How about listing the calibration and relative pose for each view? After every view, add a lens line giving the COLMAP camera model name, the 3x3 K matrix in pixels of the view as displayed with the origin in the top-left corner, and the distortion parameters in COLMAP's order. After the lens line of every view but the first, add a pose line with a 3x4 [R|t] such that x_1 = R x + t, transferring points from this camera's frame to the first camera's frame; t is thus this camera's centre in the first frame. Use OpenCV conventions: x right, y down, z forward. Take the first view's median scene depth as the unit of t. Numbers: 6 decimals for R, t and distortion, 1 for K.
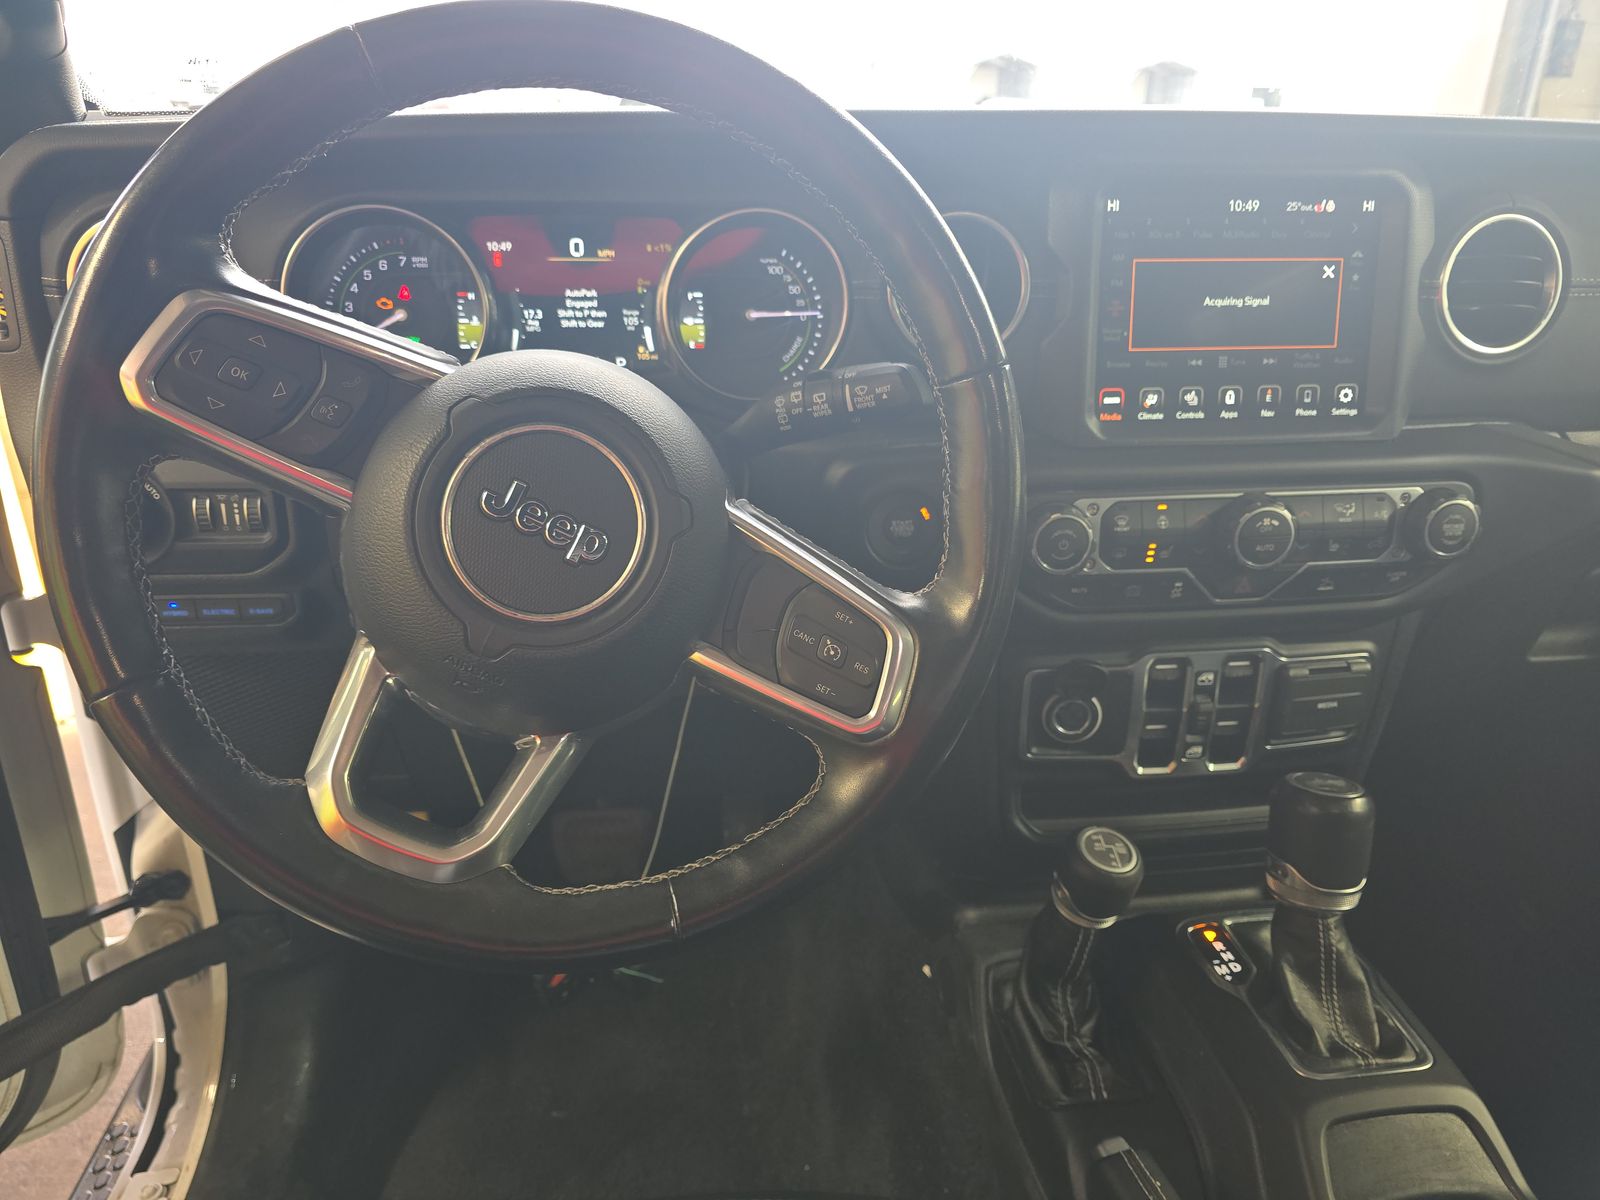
lens RADIAL K [[1094.2, 0, 799.7], [0, 1094.2, 585.8], [0, 0, 1]] dist [0.059977, -0.074758]
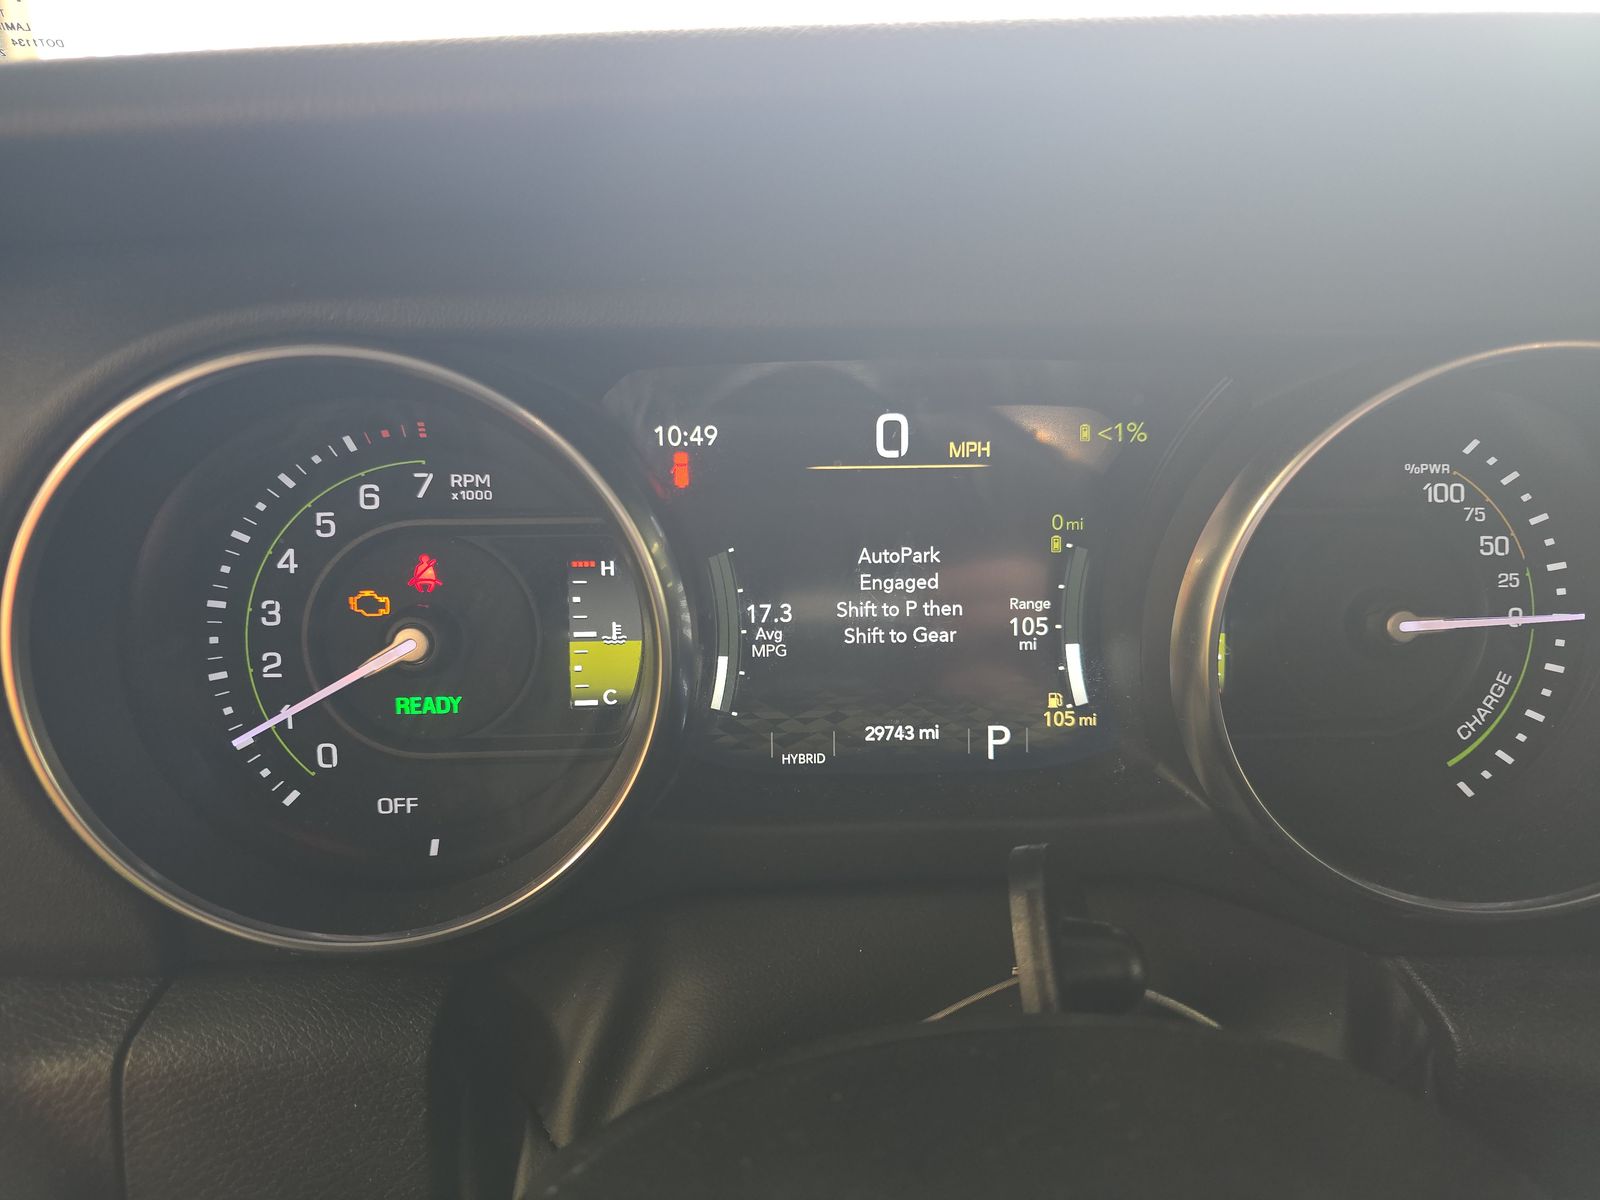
lens RADIAL K [[1094.2, 0, 799.7], [0, 1094.2, 585.8], [0, 0, 1]] dist [0.059977, -0.074758]
pose [[0.998975, 0.005849, -0.044889, -0.220789], [-0.008757, 0.997855, -0.064880, -0.237424], [0.044414, 0.065206, 0.996883, 0.648308]]
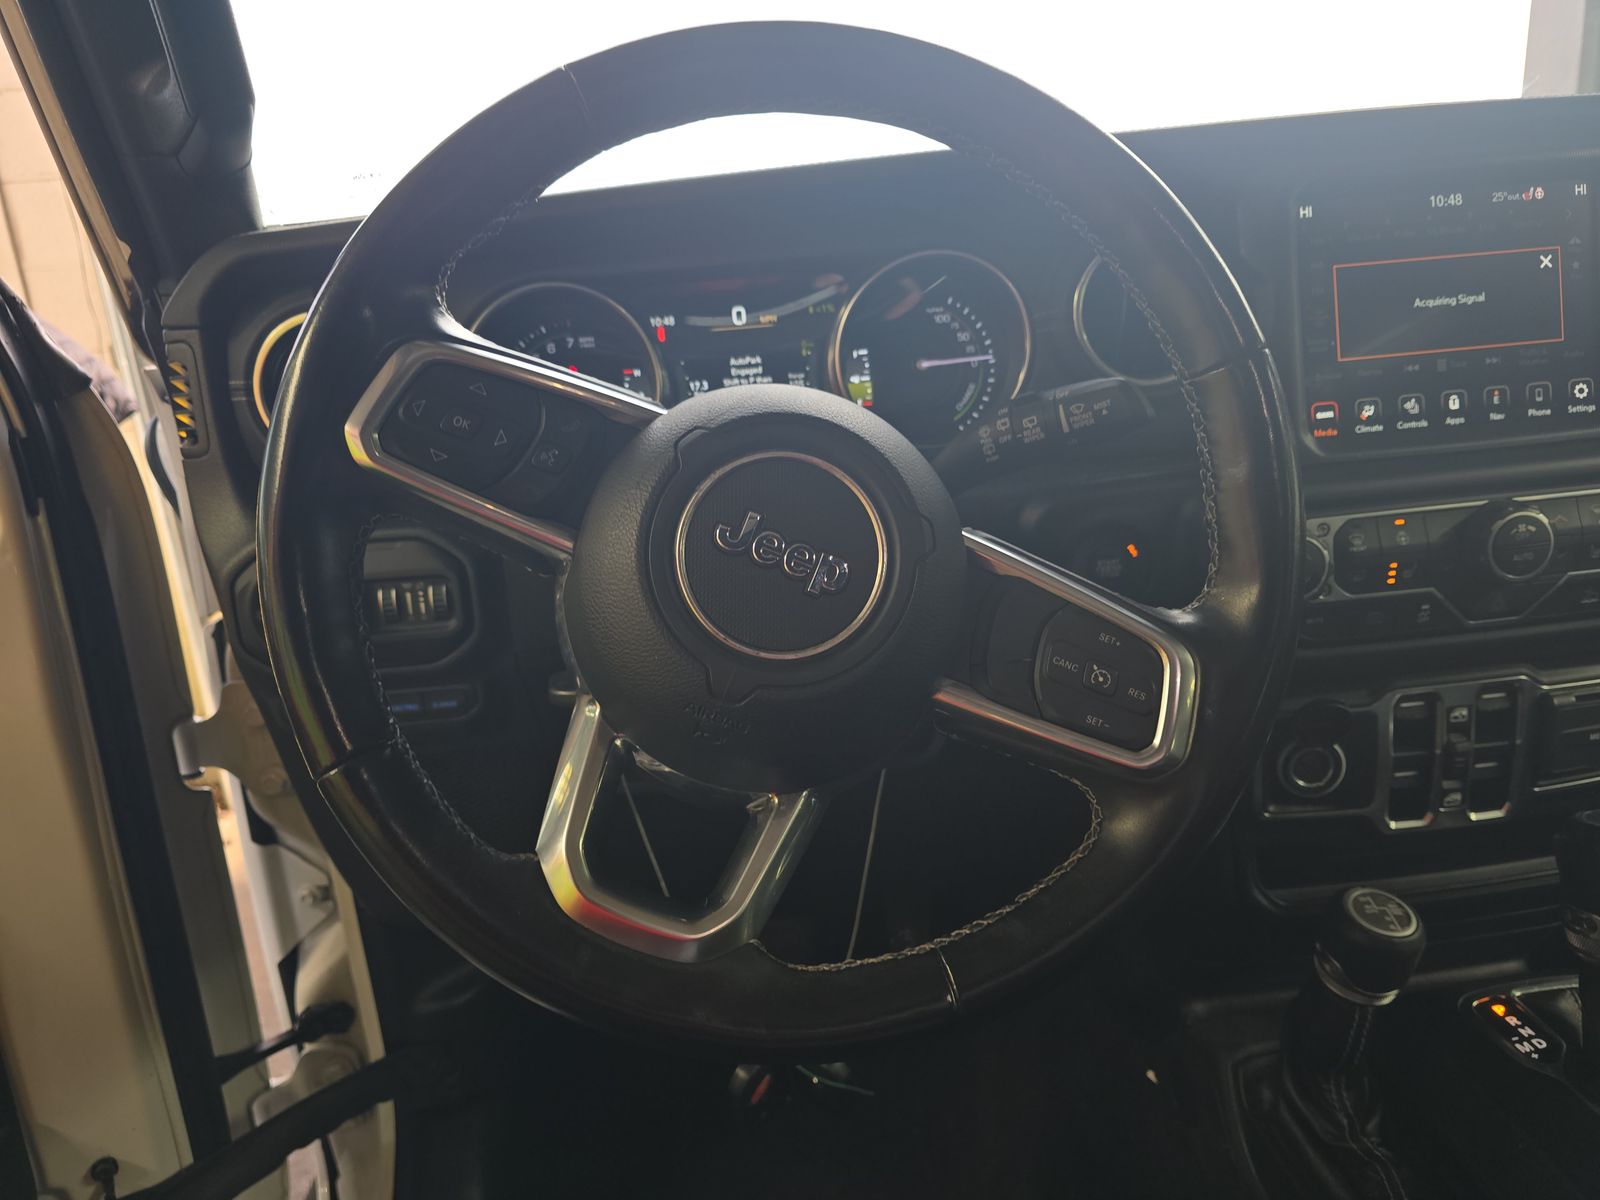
lens RADIAL K [[1094.2, 0, 799.7], [0, 1094.2, 585.8], [0, 0, 1]] dist [0.059977, -0.074758]
pose [[0.994706, -0.075776, -0.069409, -0.100281], [0.067582, 0.991222, -0.113629, 0.049041], [0.077410, 0.108337, 0.991096, 0.056546]]
